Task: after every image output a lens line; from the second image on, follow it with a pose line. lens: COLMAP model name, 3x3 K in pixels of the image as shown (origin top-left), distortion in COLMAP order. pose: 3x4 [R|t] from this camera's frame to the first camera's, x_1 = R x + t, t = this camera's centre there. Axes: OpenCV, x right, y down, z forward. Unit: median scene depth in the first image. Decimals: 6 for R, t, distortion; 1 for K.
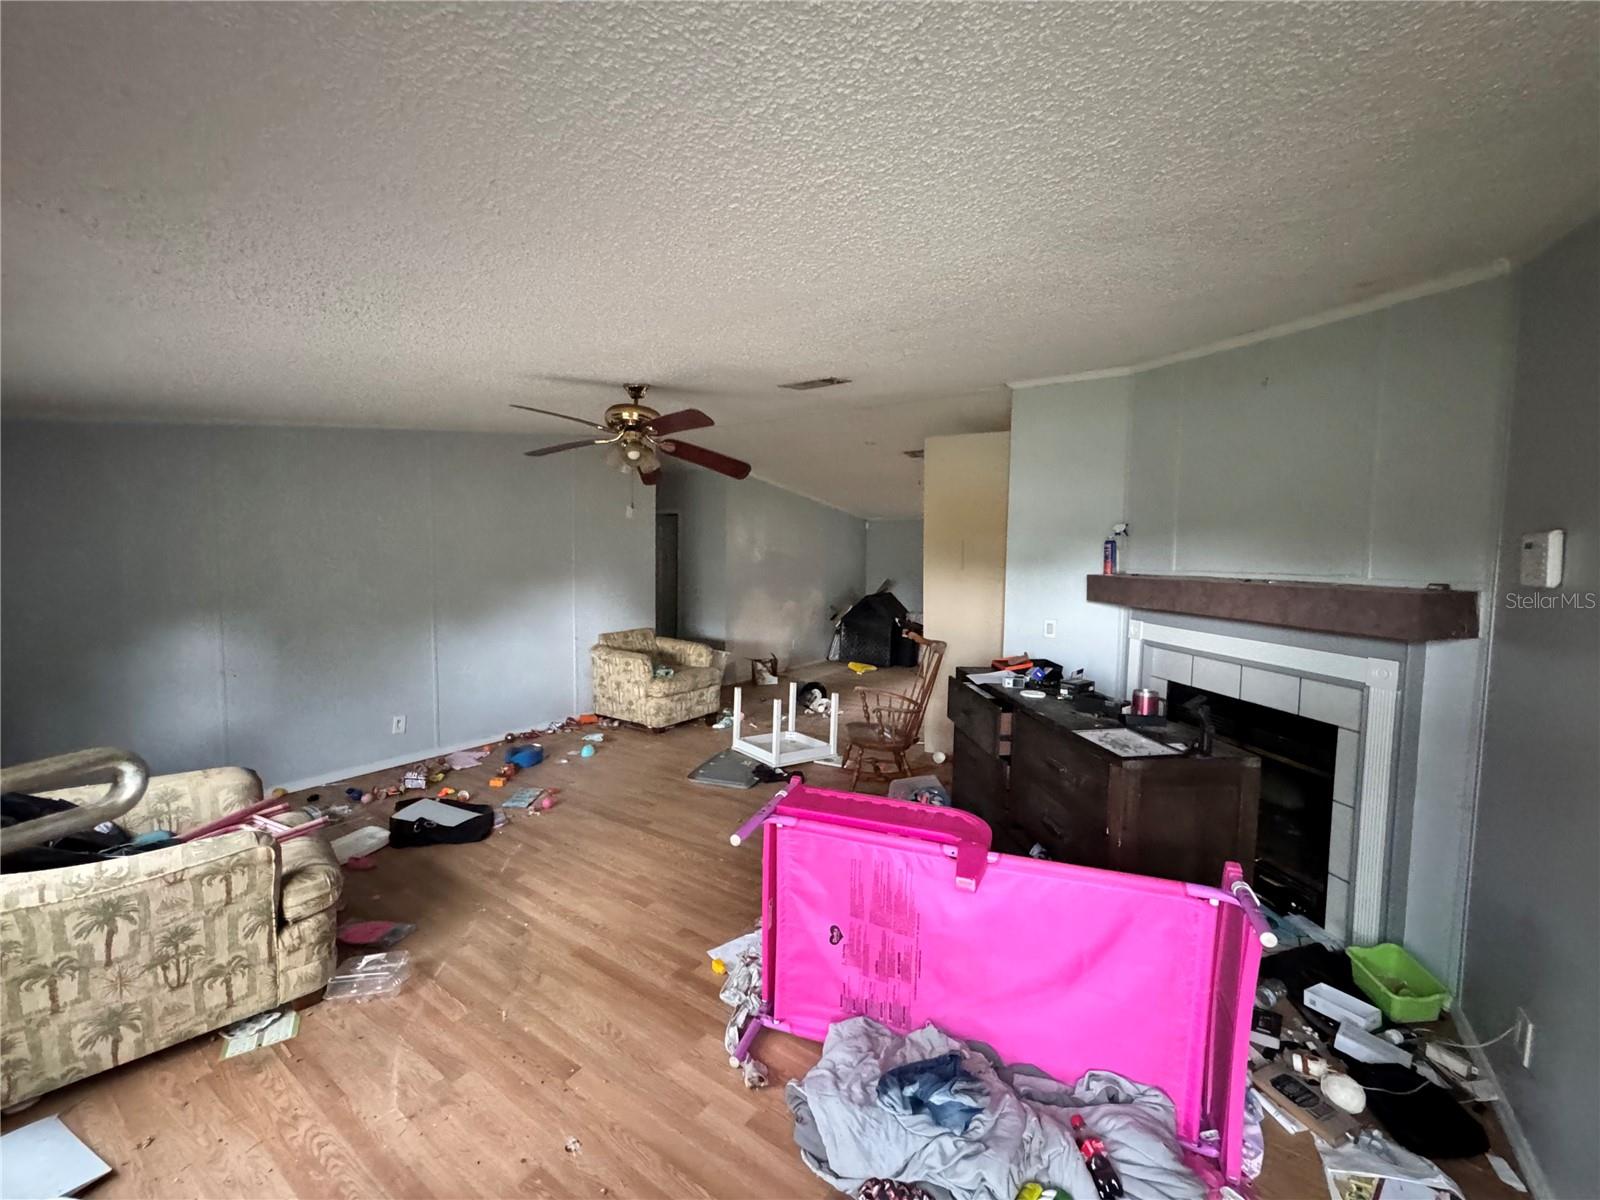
lens RADIAL K [[644.9, 0, 800.2], [0, 644.9, 600.7], [0, 0, 1]] dist [0.001408, 0.000490]
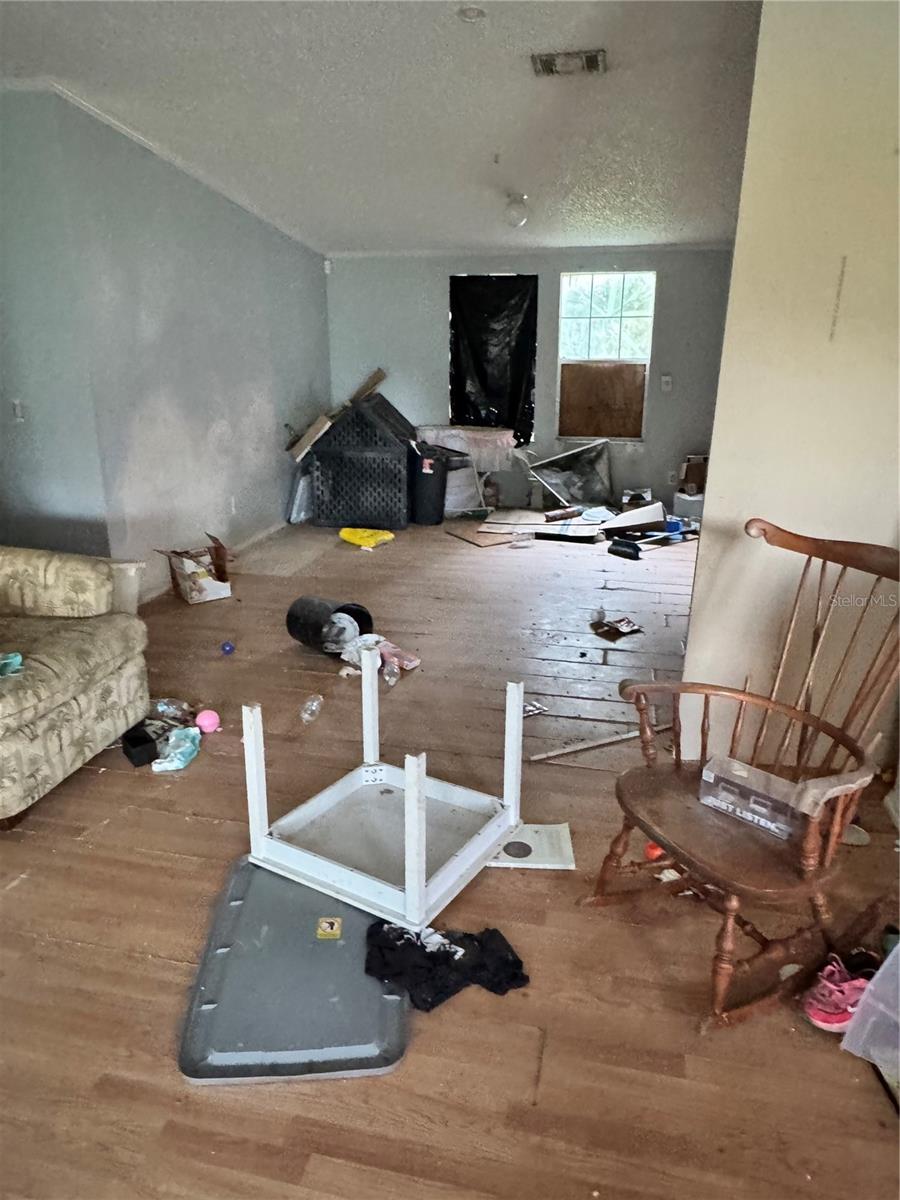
lens RADIAL K [[811.7, 0, 448.6], [0, 811.7, 597.3], [0, 0, 1]] dist [-0.010062, -0.001561]
pose [[0.931203, -0.129427, 0.340749, -0.104732], [0.043896, 0.967853, 0.247658, -0.018076], [-0.361849, -0.215662, 0.906948, 0.435891]]
